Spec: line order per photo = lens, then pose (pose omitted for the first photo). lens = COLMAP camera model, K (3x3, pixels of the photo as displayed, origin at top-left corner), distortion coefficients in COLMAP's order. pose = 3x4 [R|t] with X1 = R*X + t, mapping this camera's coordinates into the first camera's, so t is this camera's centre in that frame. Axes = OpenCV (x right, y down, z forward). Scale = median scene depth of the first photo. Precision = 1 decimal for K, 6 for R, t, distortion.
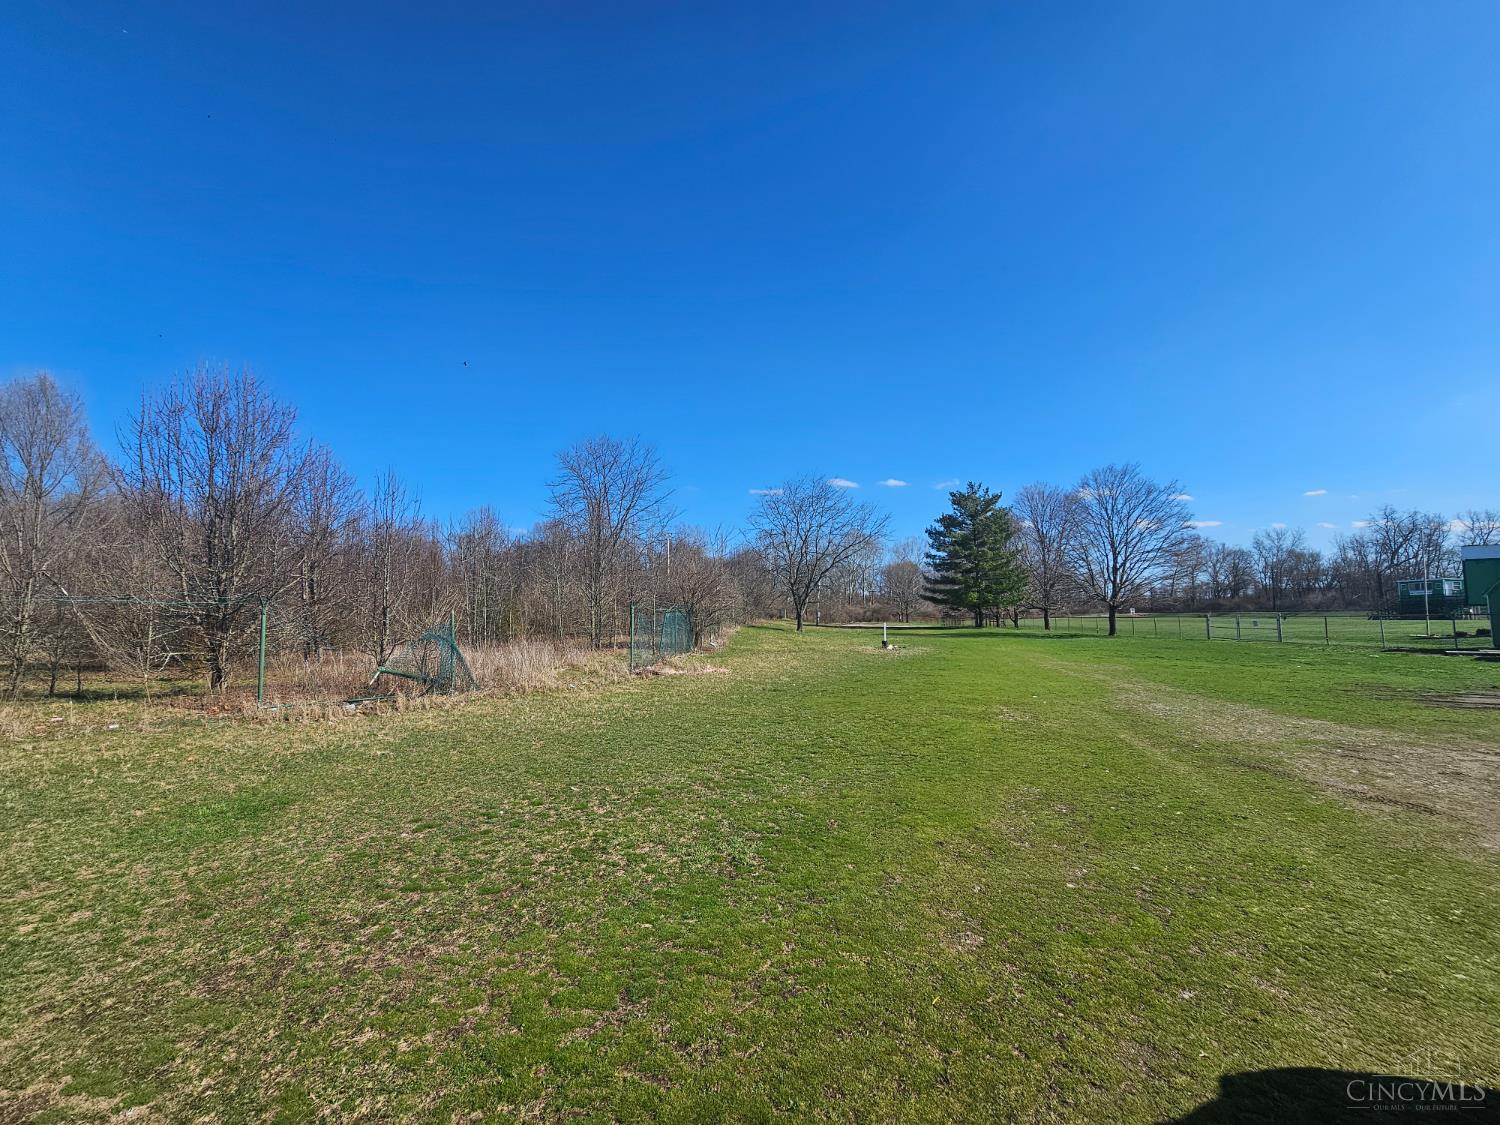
lens RADIAL K [[615.0, 0, 751.1], [0, 615.0, 569.4], [0, 0, 1]] dist [0.002262, 0.001514]
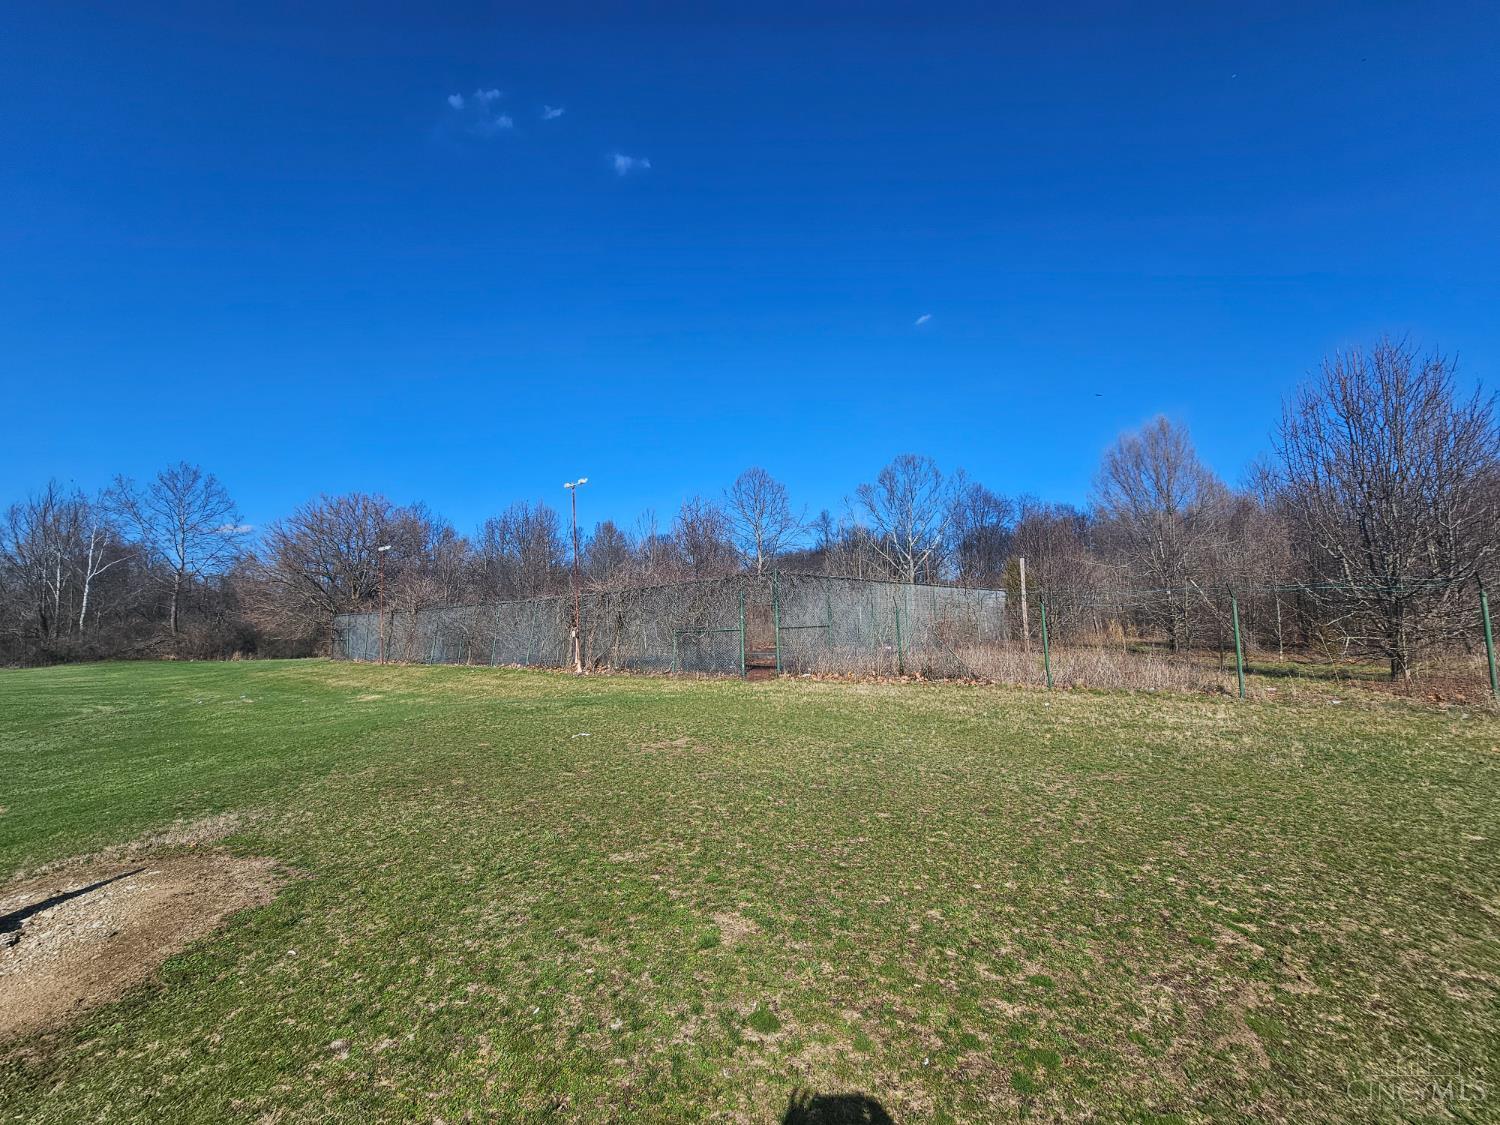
lens RADIAL K [[615.0, 0, 751.1], [0, 615.0, 569.4], [0, 0, 1]] dist [0.002262, 0.001514]
pose [[0.192303, -0.078247, -0.978211, -0.034062], [0.099277, 0.993253, -0.059934, -0.004054], [0.976301, -0.085588, 0.198774, -0.050973]]
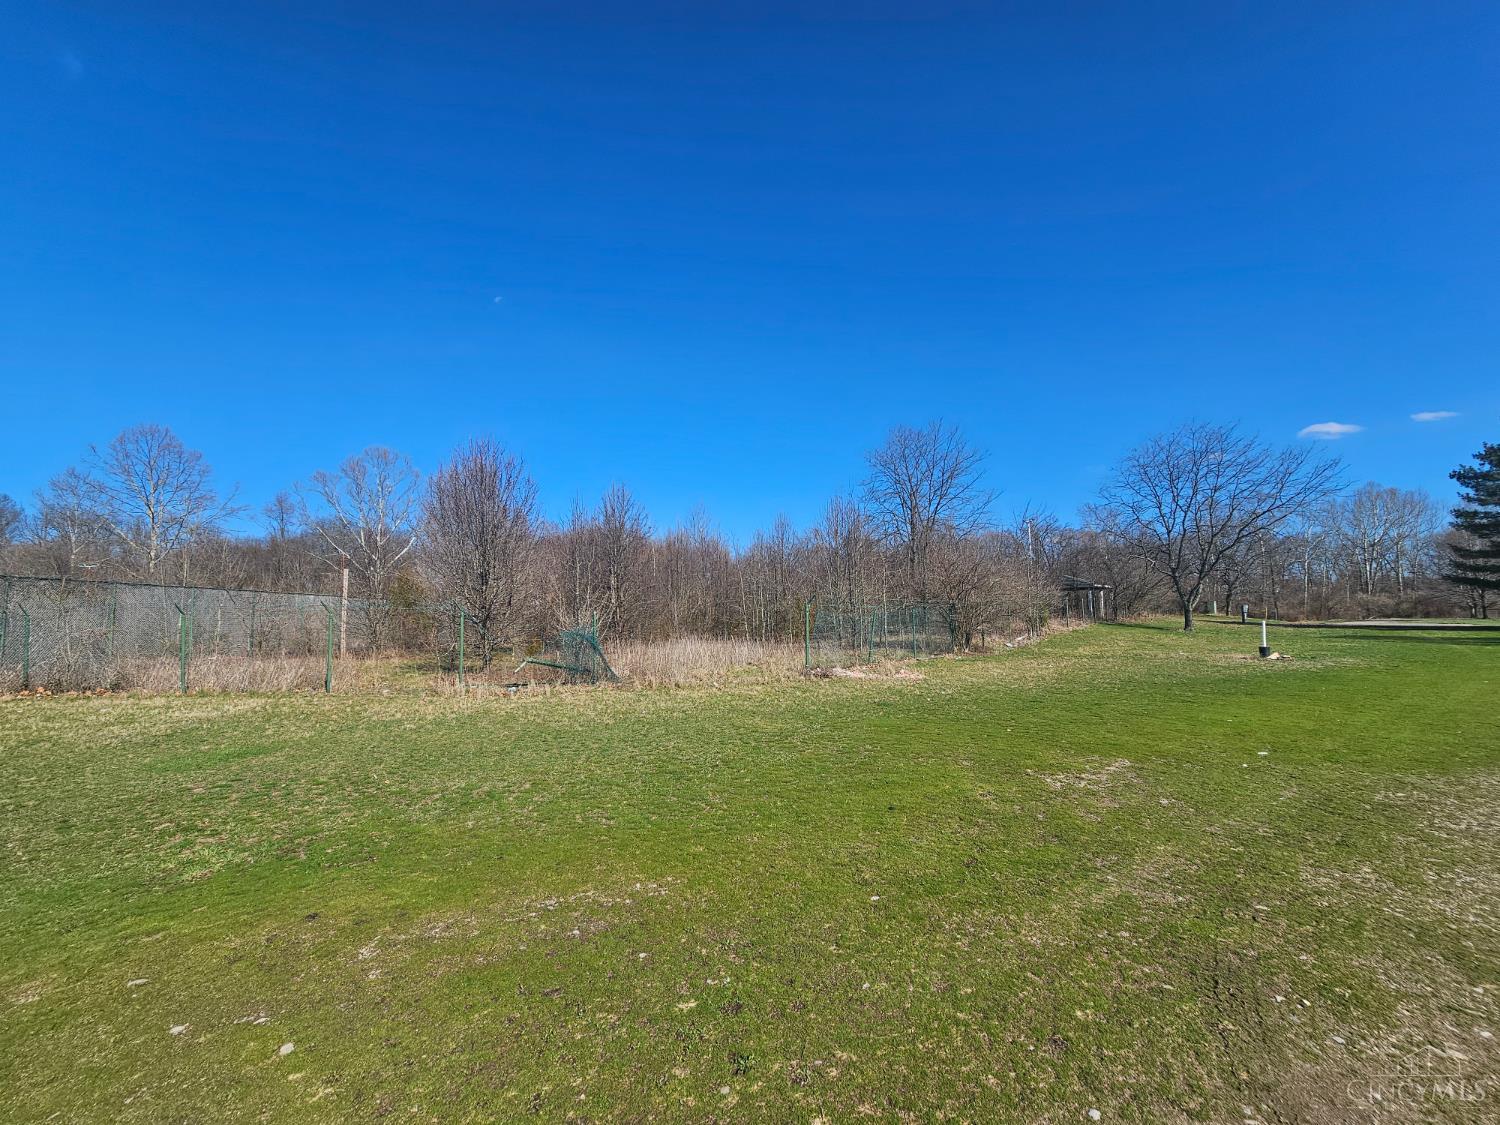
lens RADIAL K [[615.0, 0, 751.1], [0, 615.0, 569.4], [0, 0, 1]] dist [0.002262, 0.001514]
pose [[0.793655, -0.050706, -0.606251, 0.138736], [0.054231, 0.998450, -0.012514, 0.005435], [0.605946, -0.022946, 0.795175, 0.079962]]
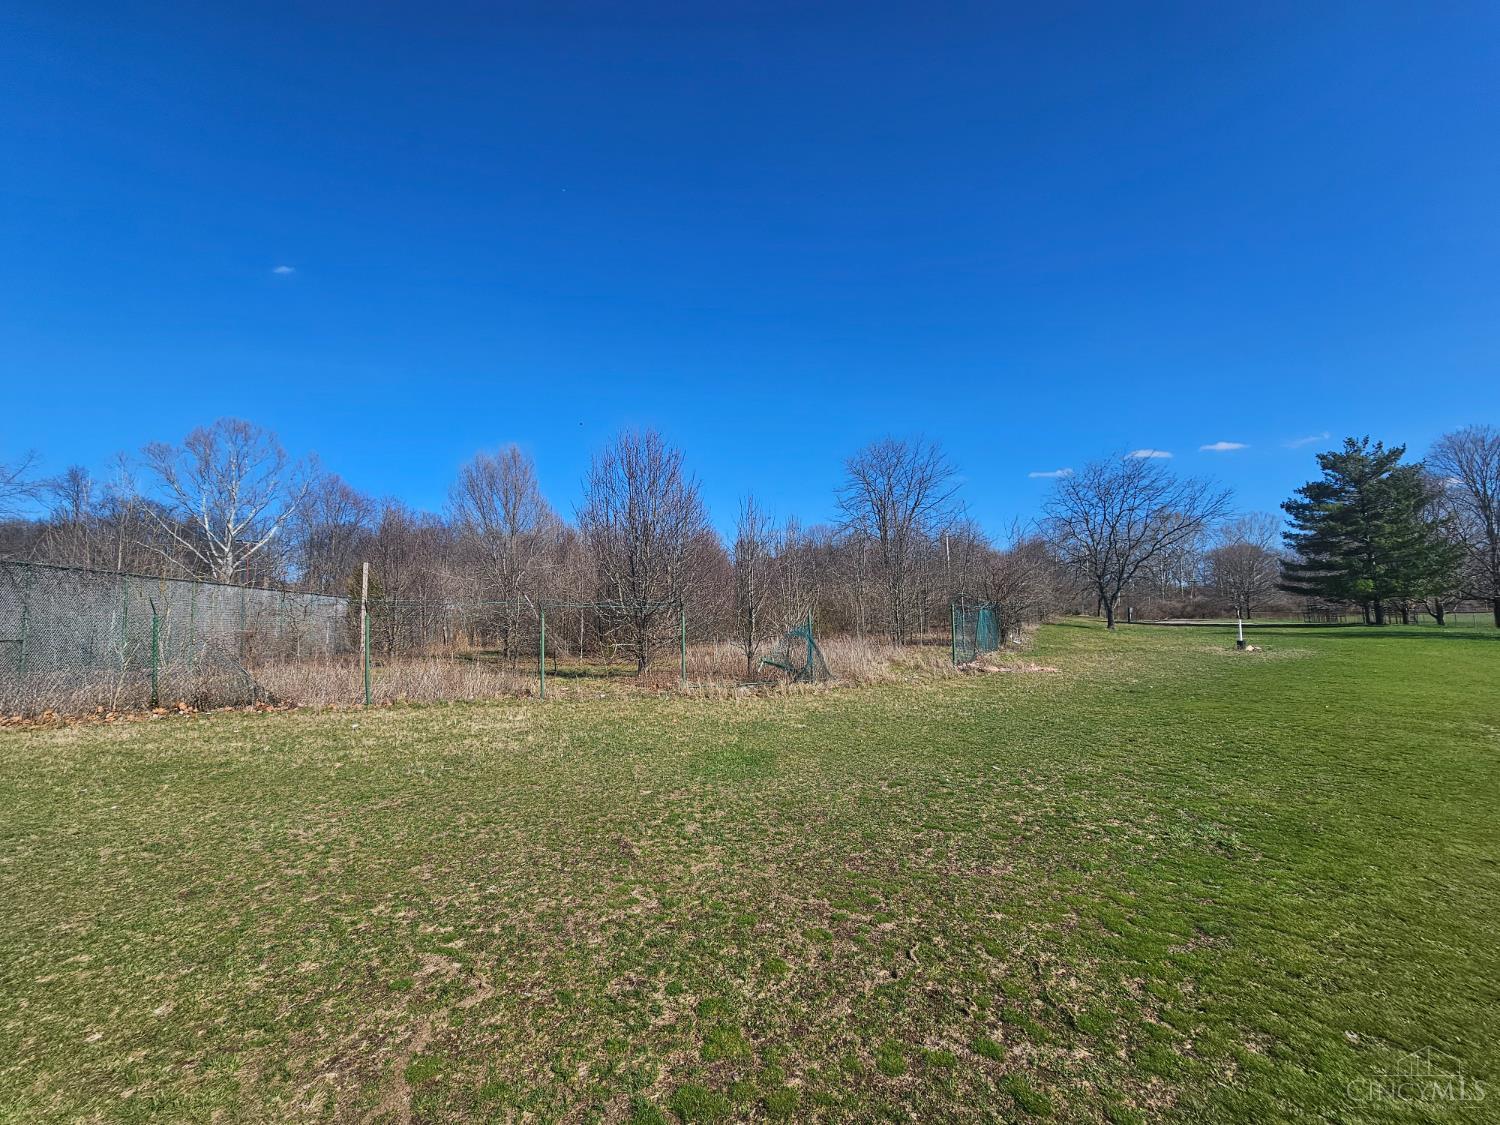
lens RADIAL K [[615.0, 0, 751.1], [0, 615.0, 569.4], [0, 0, 1]] dist [0.002262, 0.001514]
pose [[0.911848, -0.037225, -0.408836, -0.034352], [0.038872, 0.999235, -0.004282, -0.002998], [0.408683, -0.011988, 0.912598, -0.032077]]
